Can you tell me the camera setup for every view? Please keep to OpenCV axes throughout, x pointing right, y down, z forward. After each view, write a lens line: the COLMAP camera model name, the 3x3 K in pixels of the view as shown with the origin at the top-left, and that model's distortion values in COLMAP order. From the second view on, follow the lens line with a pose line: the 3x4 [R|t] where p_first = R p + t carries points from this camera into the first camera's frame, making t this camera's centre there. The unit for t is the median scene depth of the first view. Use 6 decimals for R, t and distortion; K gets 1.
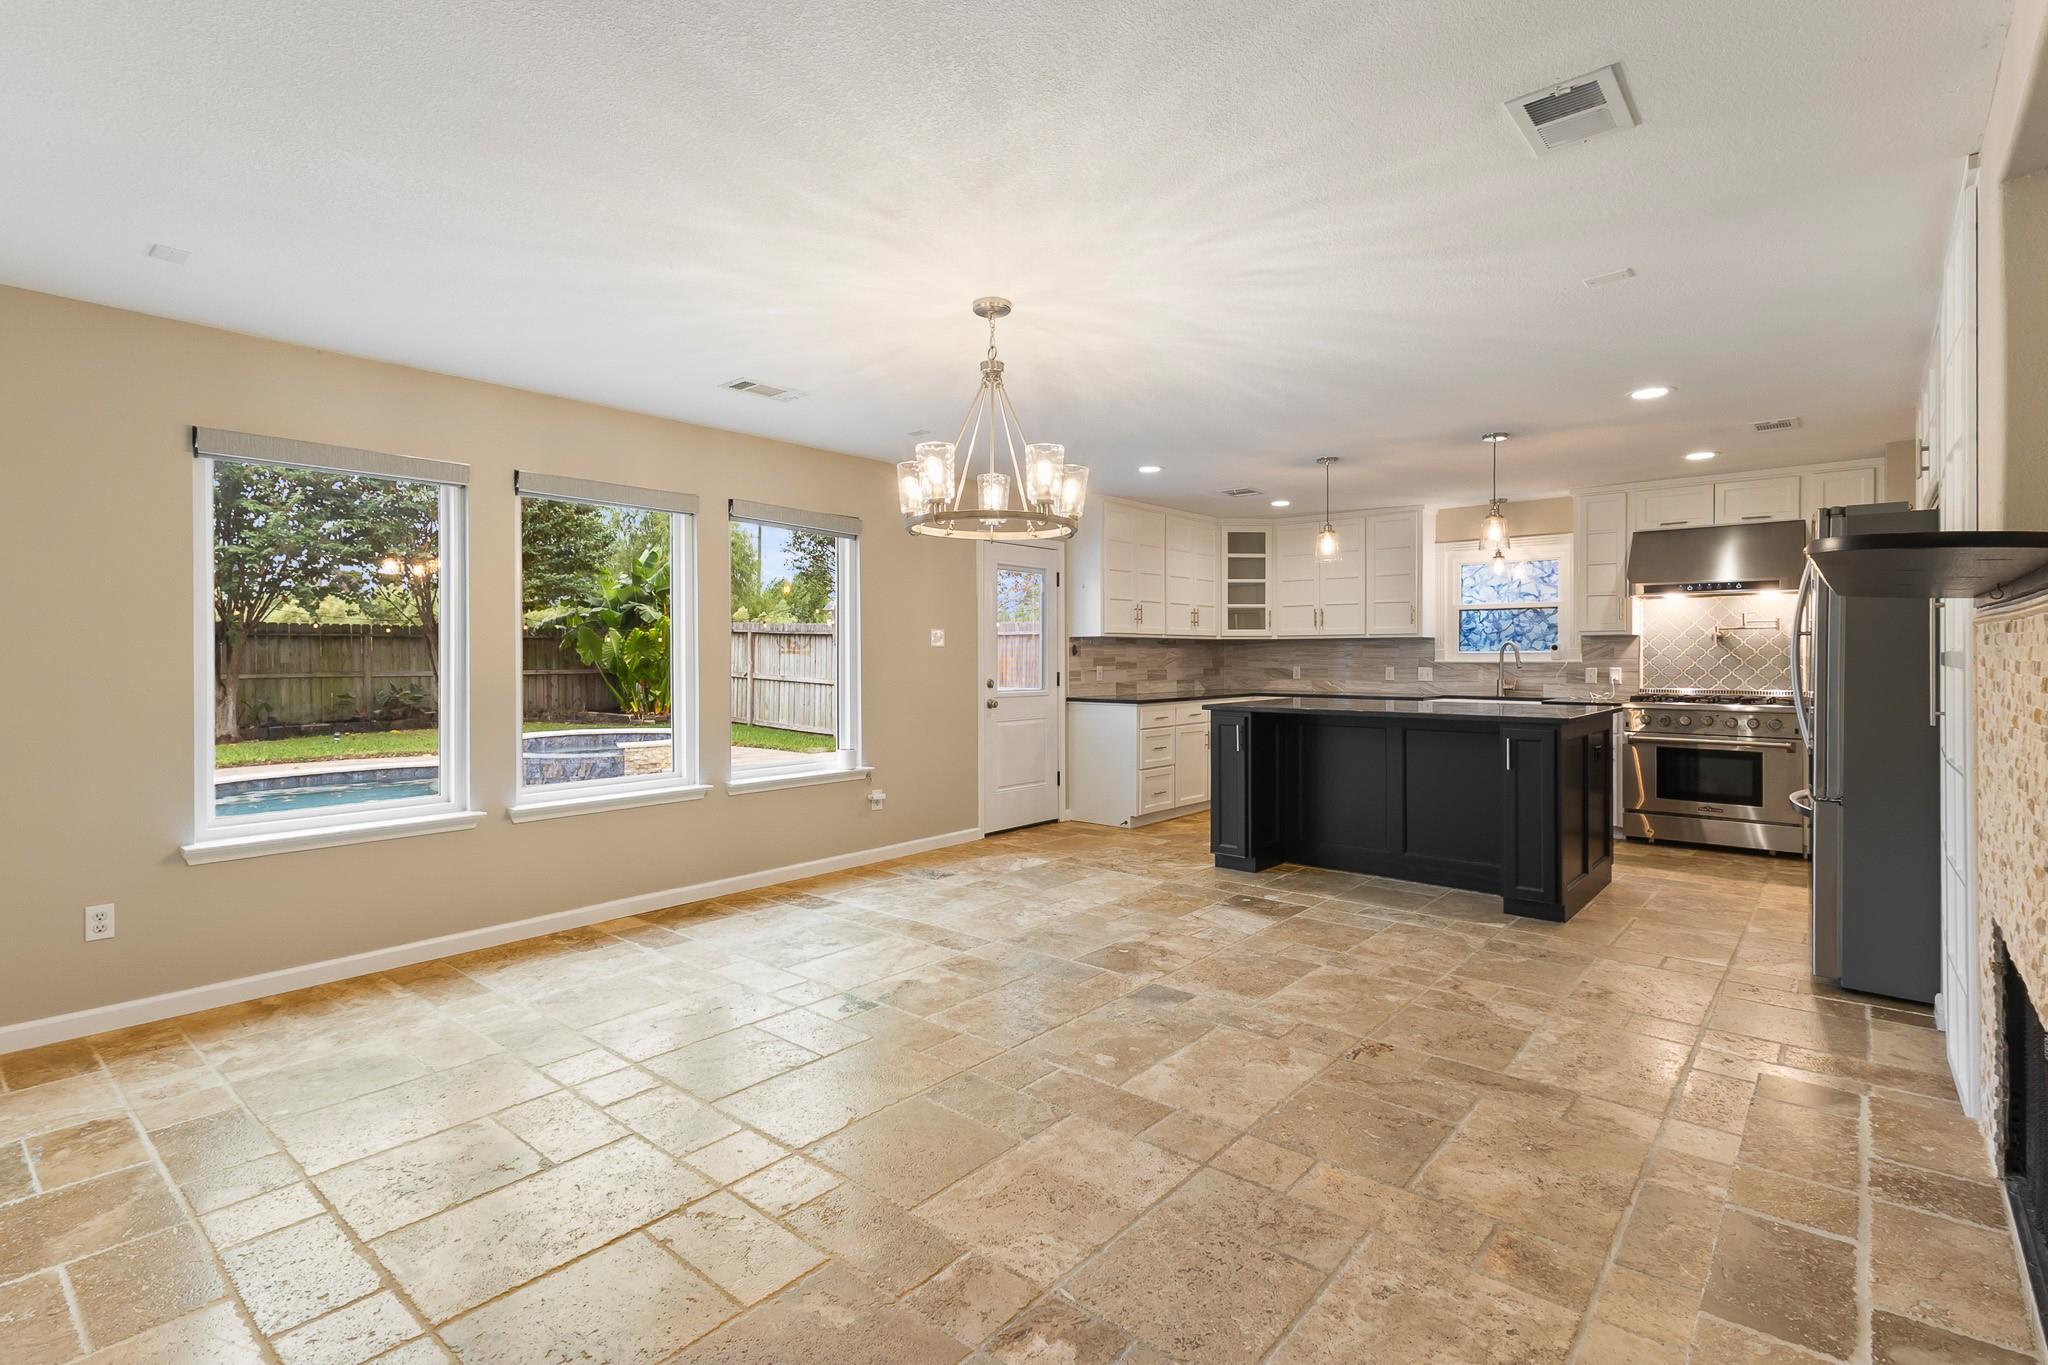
lens RADIAL K [[968.5, 0, 1023.1], [0, 968.5, 653.8], [0, 0, 1]] dist [0.017959, -0.000142]
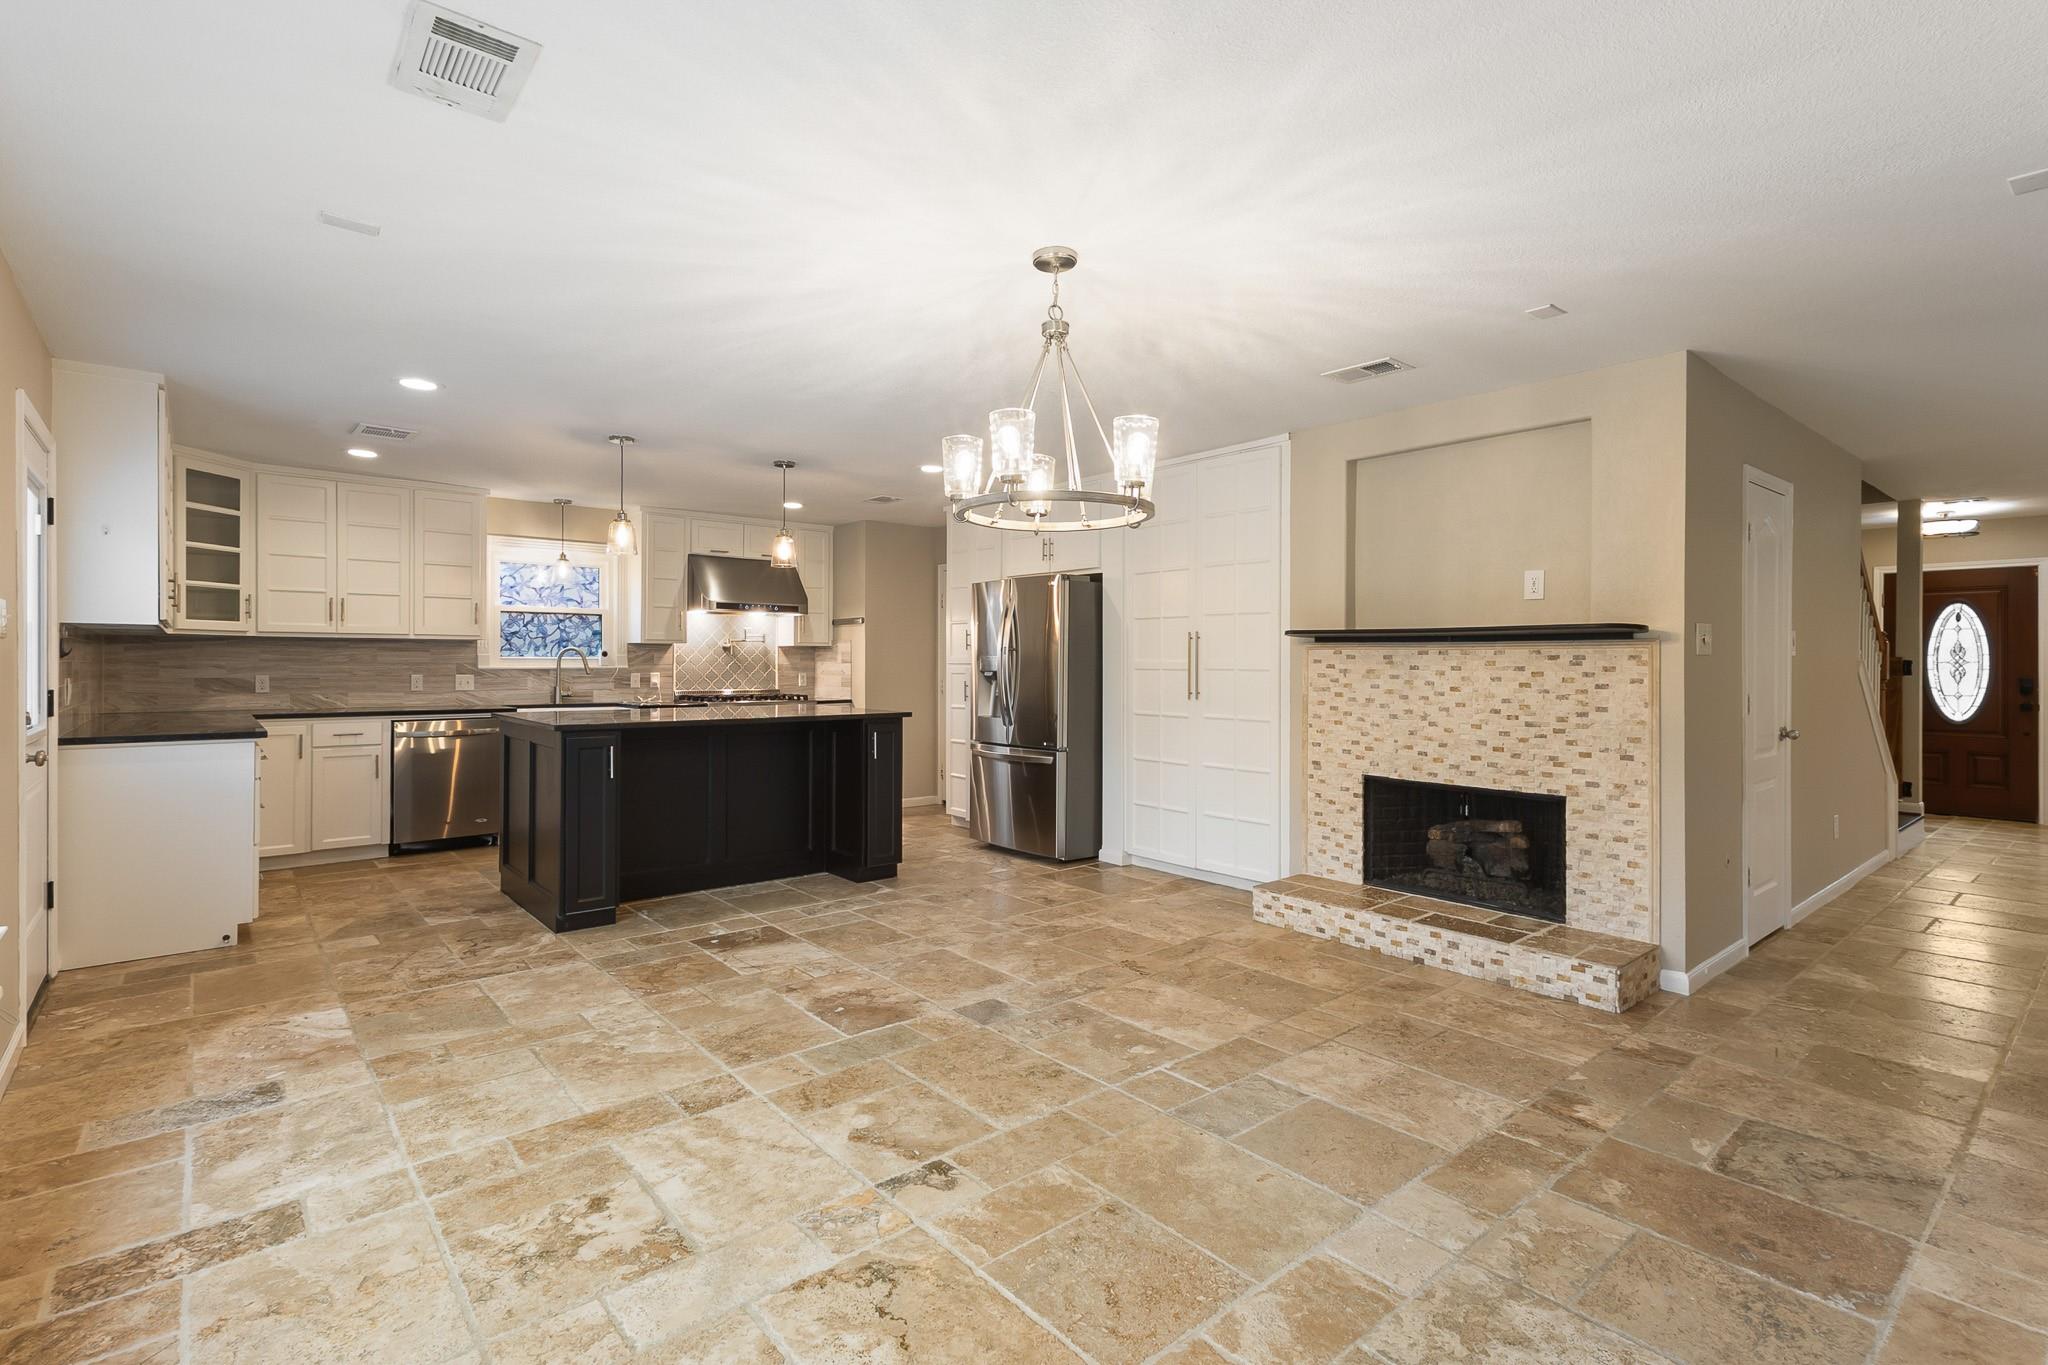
lens RADIAL K [[963.9, 0, 1028.9], [0, 963.9, 663.8], [0, 0, 1]] dist [0.017677, -0.000761]
pose [[0.155241, 0.001476, 0.987876, -0.419462], [-0.005826, 0.999983, -0.000579, 0.002159], [-0.987860, -0.005666, 0.155247, 0.420394]]
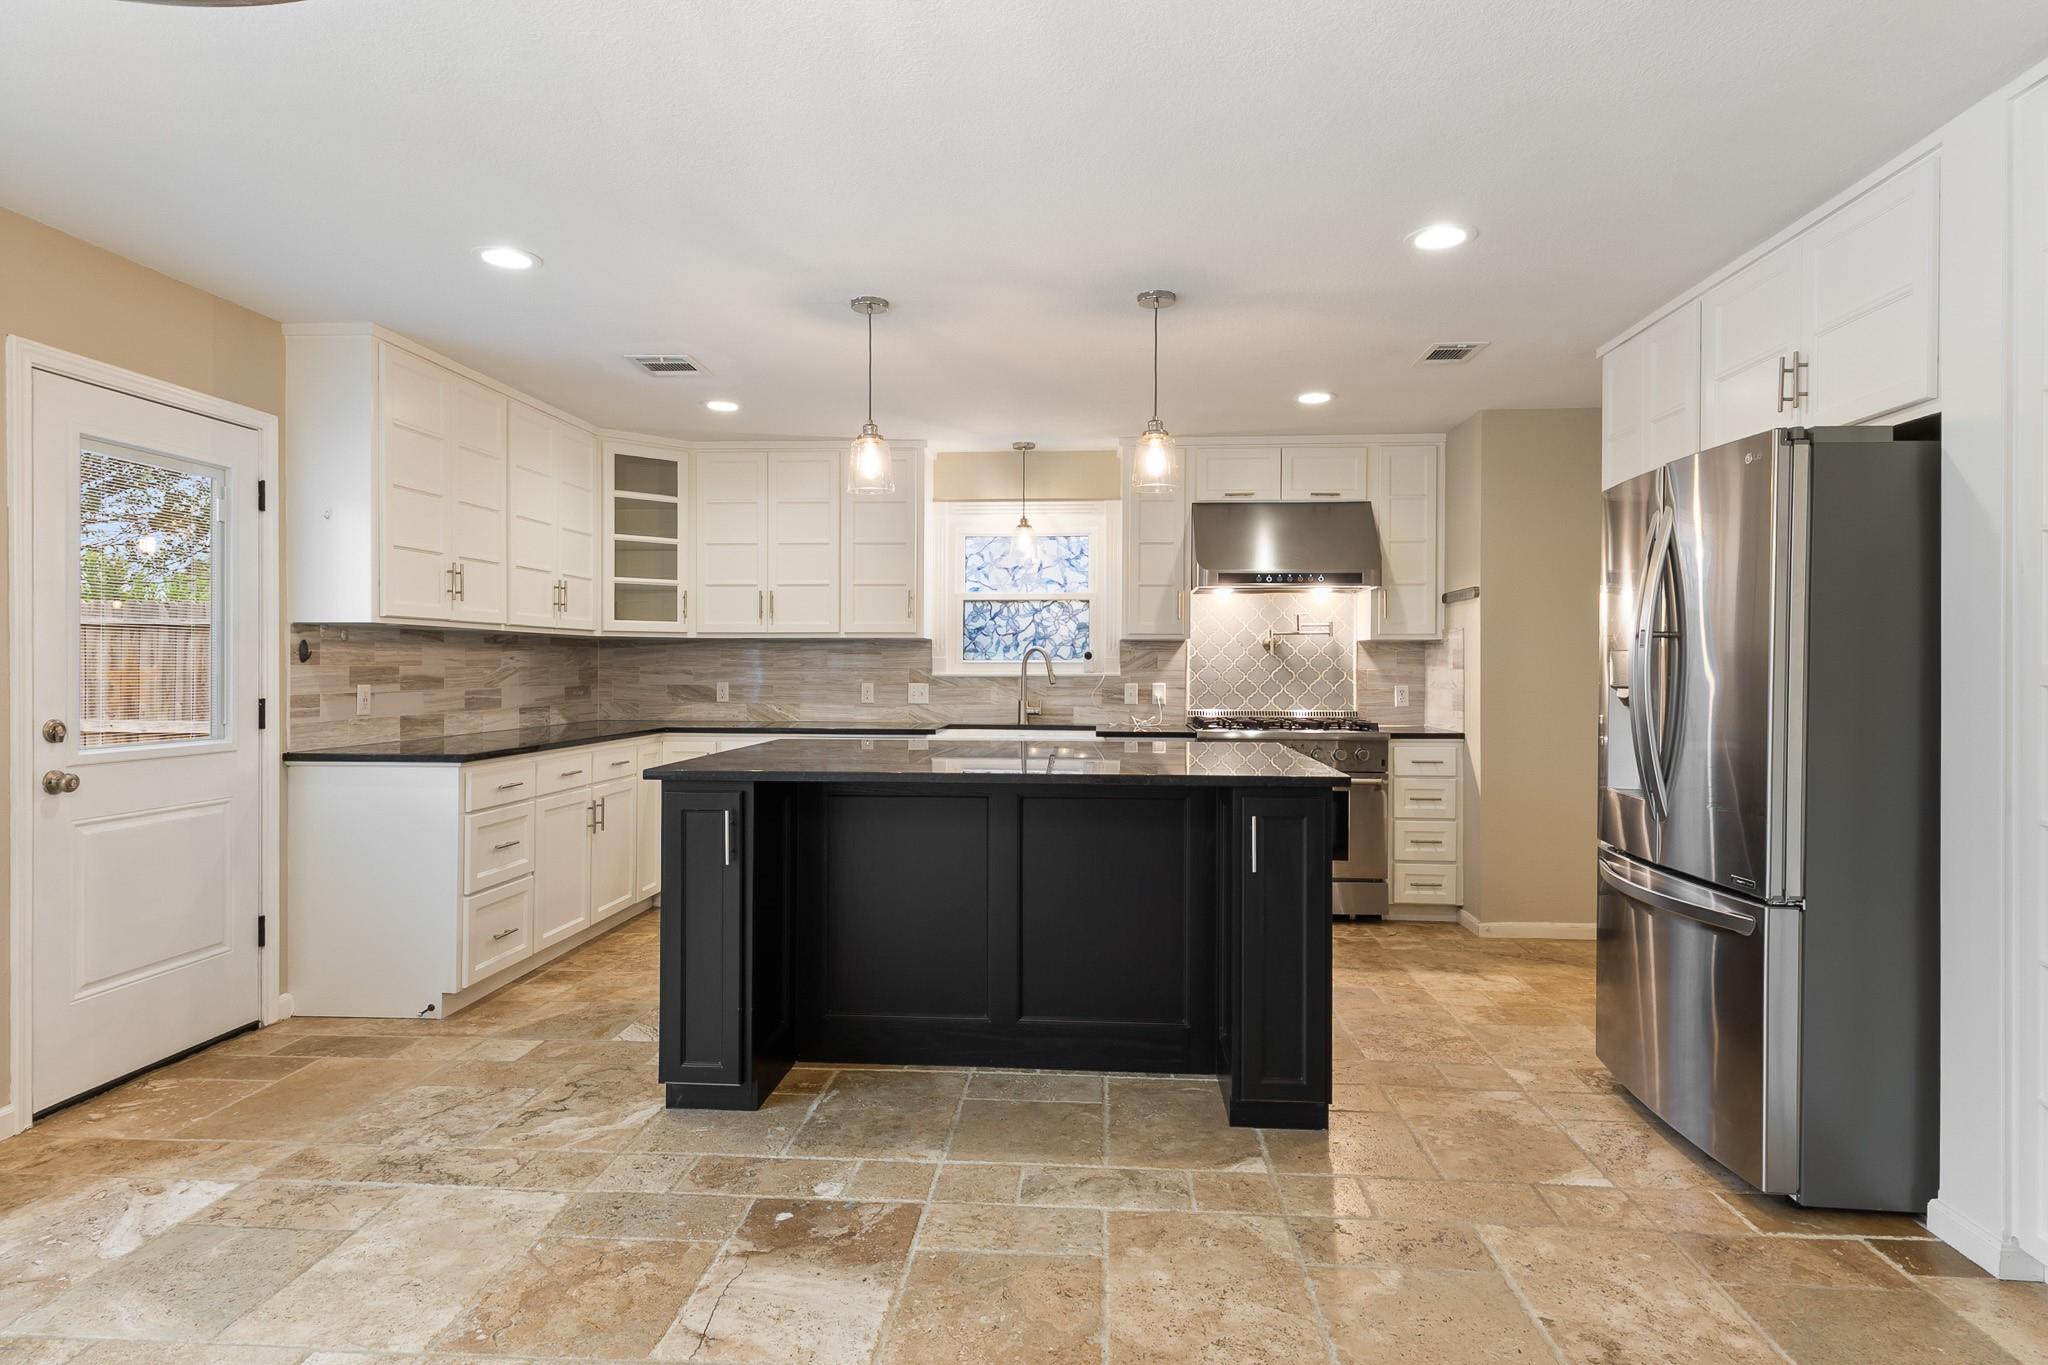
lens RADIAL K [[1116.4, 0, 1026.8], [0, 1116.4, 669.6], [0, 0, 1]] dist [0.021993, -0.008350]
pose [[0.802509, 0.002227, 0.596636, 0.009395], [-0.005550, 0.999978, 0.003732, 0.001242], [-0.596614, -0.006306, 0.802504, 0.375654]]
